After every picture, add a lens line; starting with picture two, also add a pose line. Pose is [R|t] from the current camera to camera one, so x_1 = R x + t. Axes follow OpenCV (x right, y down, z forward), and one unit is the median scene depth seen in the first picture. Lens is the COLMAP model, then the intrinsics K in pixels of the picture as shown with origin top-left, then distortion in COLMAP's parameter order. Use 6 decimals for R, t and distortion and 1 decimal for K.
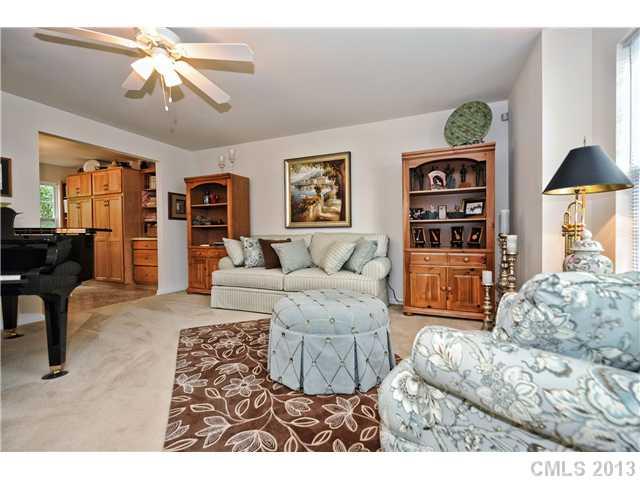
lens RADIAL K [[278.5, 0, 331.3], [0, 278.5, 239.7], [0, 0, 1]] dist [0.000959, 0.000105]
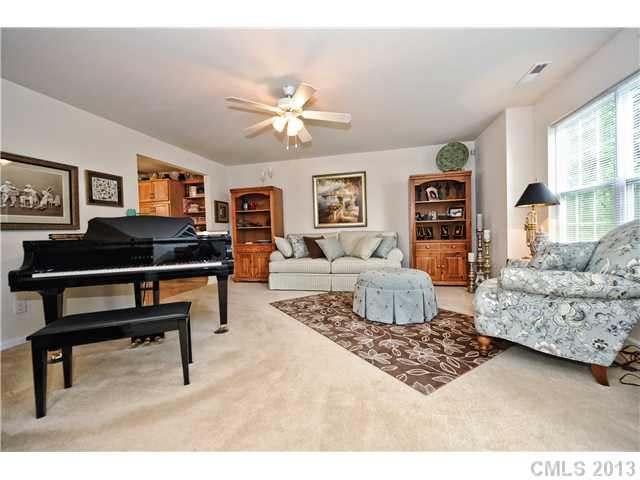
lens RADIAL K [[258.6, 0, 320.0], [0, 258.6, 240.0], [0, 0, 1]] dist [-0.000366, 0.000007]
pose [[0.987821, -0.025123, 0.153553, -0.407575], [0.023667, 0.999656, 0.011303, 0.001148], [-0.153785, -0.007531, 0.988076, -0.254471]]
